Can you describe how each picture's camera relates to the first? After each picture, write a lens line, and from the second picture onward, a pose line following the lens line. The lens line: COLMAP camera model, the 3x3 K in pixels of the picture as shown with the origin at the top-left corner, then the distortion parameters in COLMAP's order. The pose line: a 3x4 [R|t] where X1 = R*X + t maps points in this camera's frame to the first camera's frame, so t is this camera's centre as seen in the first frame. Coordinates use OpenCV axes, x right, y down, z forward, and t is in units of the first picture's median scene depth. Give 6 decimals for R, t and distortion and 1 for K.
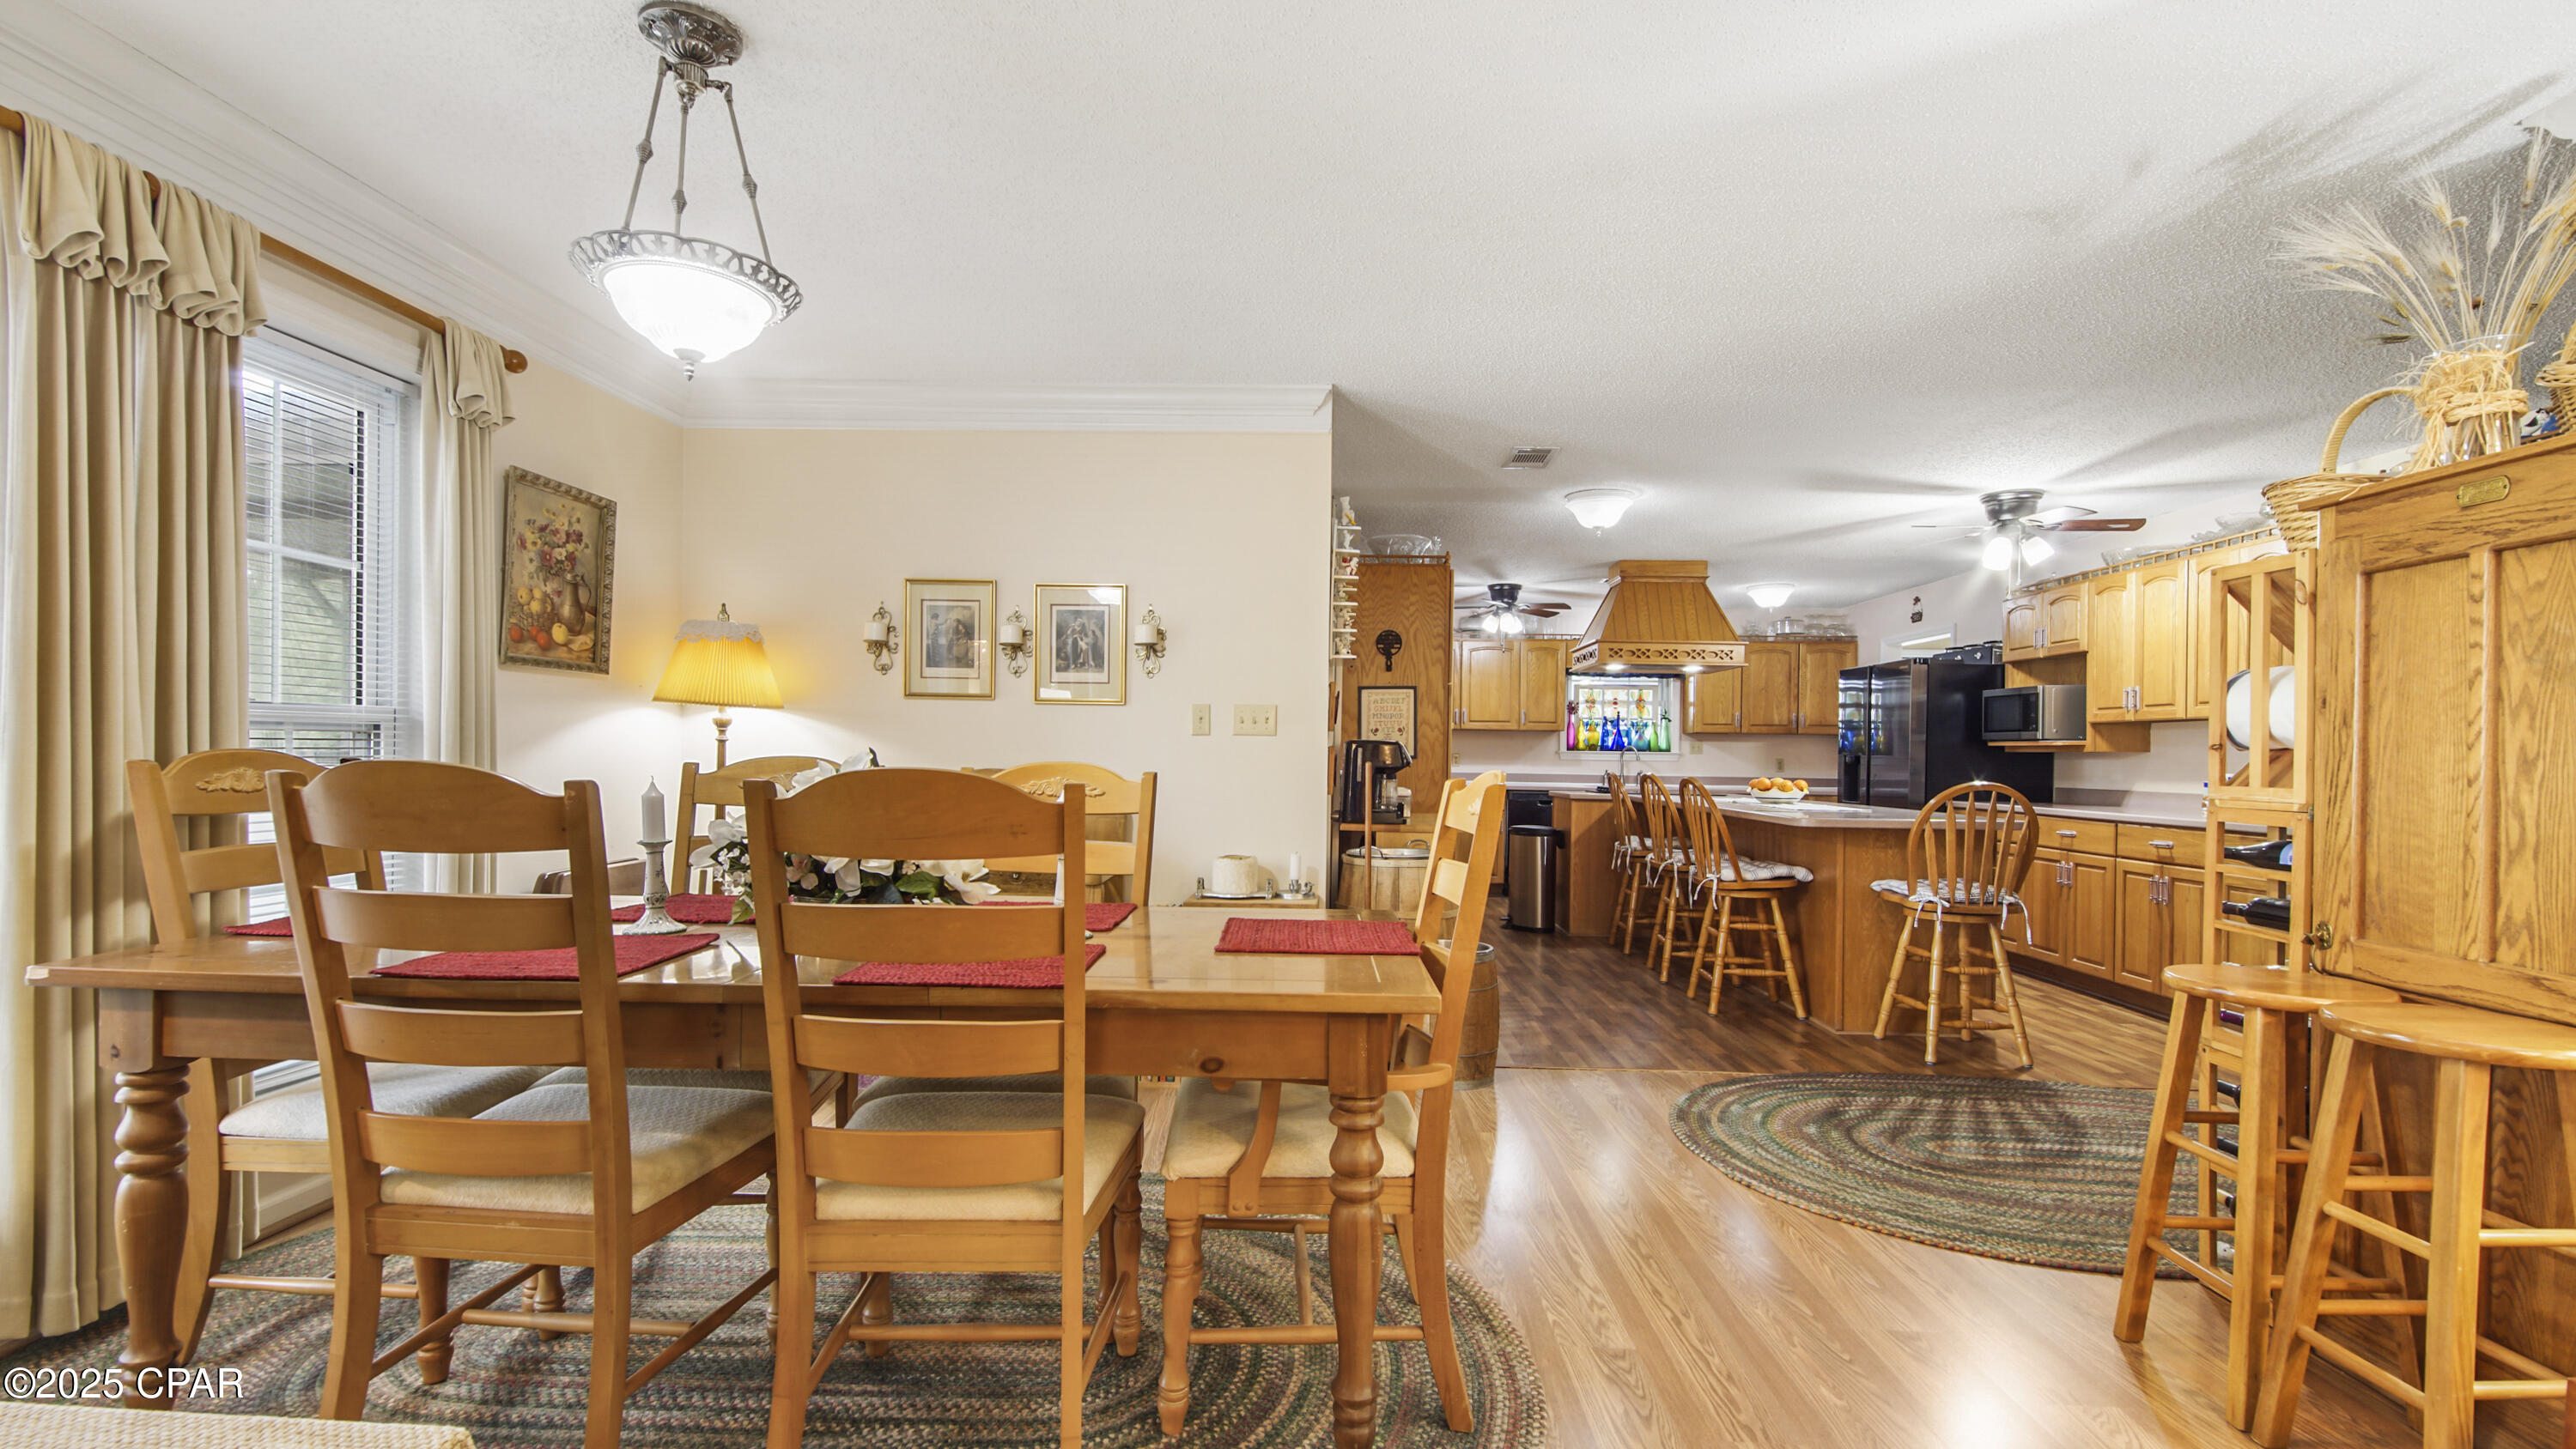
lens RADIAL K [[1131.4, 0, 1288.1], [0, 1131.4, 750.7], [0, 0, 1]] dist [0.000734, 0.000087]
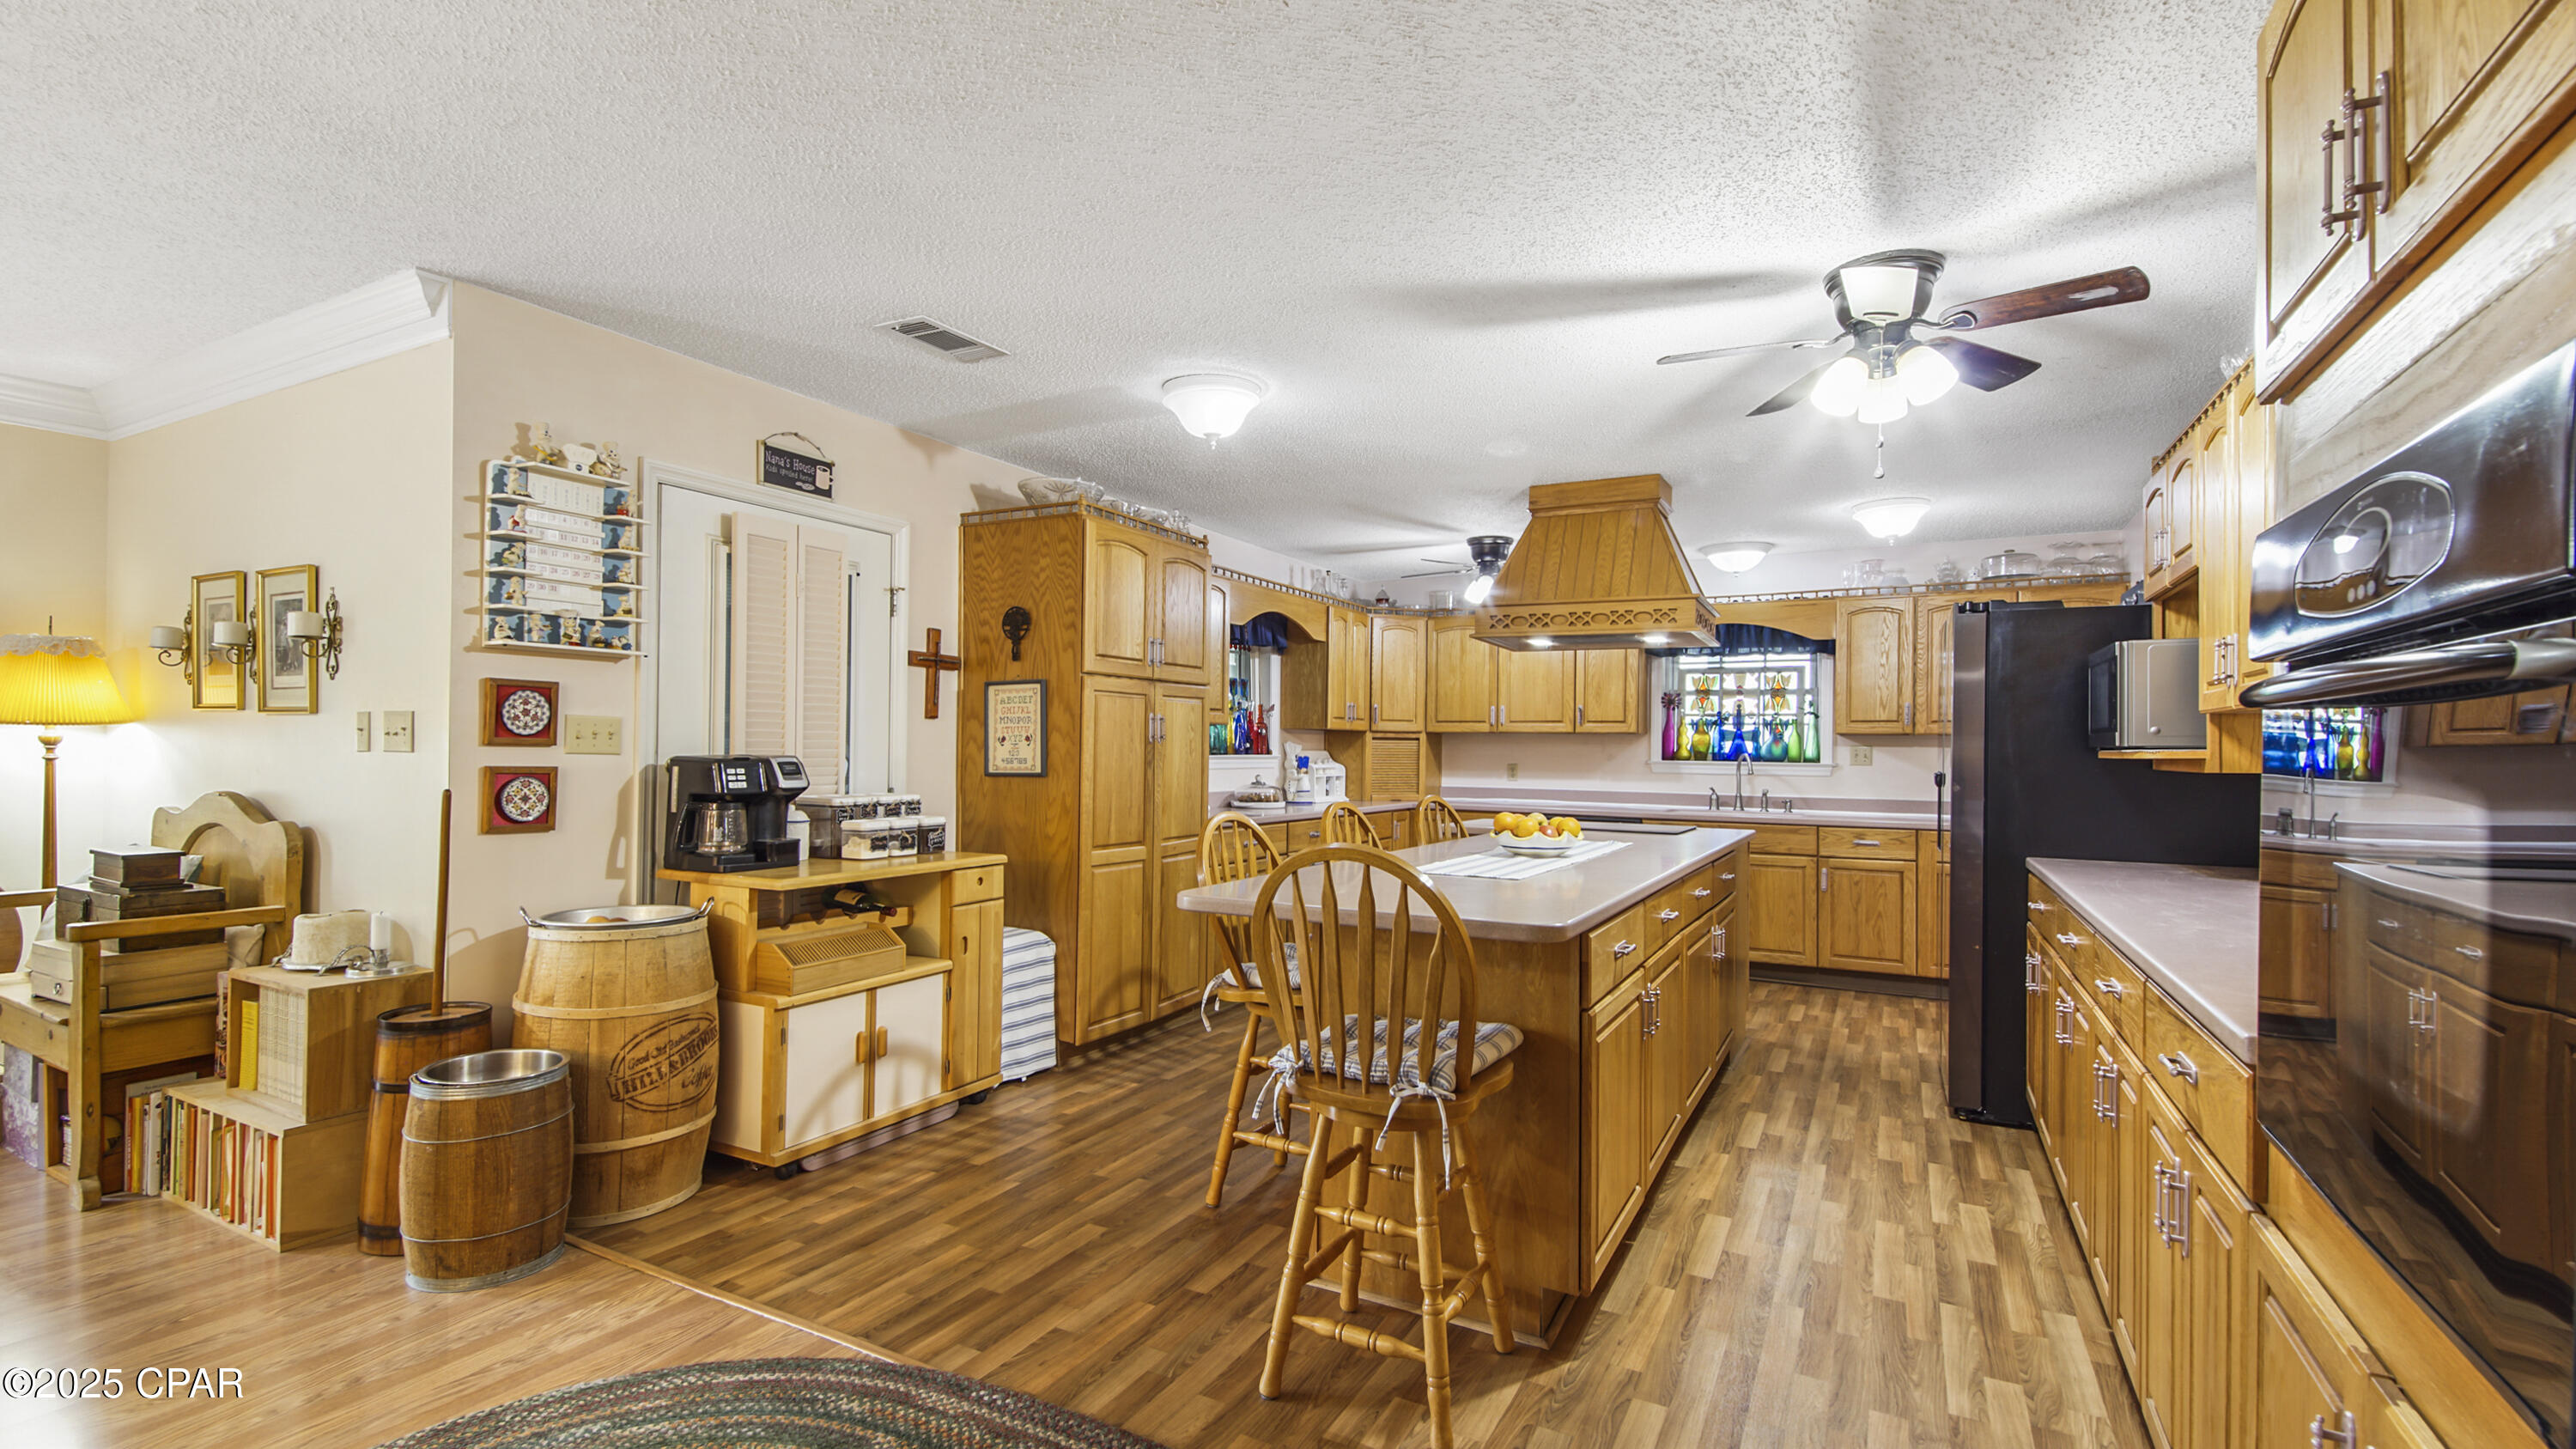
lens RADIAL K [[1157.3, 0, 1288.0], [0, 1157.3, 724.5], [0, 0, 1]] dist [0.000910, 0.000045]
pose [[0.897443, -0.012321, -0.440958, 0.461527], [0.001677, 0.999698, -0.024520, -0.006512], [0.441127, 0.021266, 0.897193, 0.302362]]
